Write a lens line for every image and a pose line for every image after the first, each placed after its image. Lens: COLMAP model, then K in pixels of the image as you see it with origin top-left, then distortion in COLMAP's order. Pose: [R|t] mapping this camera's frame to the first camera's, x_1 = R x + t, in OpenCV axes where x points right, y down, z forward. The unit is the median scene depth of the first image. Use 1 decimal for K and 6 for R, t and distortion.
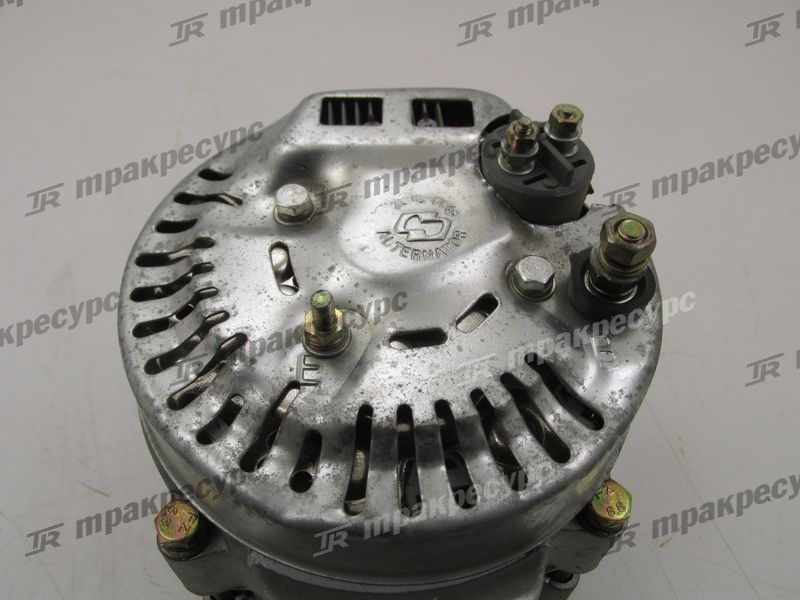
lens RADIAL K [[673.8, 0, 400.6], [0, 673.8, 312.5], [0, 0, 1]] dist [-0.011789, 0.008656]
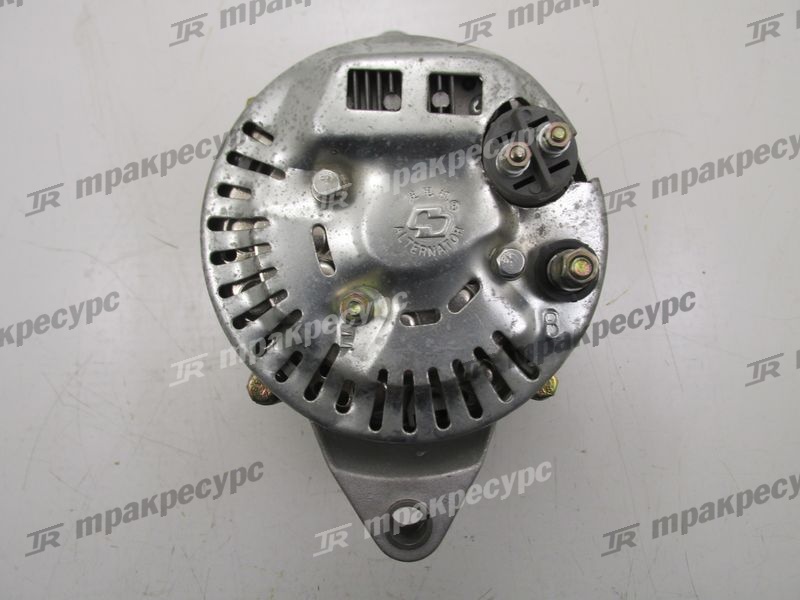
lens RADIAL K [[673.8, 0, 400.6], [0, 673.8, 312.5], [0, 0, 1]] dist [-0.011789, 0.008656]
pose [[0.999190, 0.039740, -0.006349, -0.007203], [-0.028213, 0.804213, 0.593671, -0.706042], [0.028698, -0.593011, 0.804683, -0.130948]]
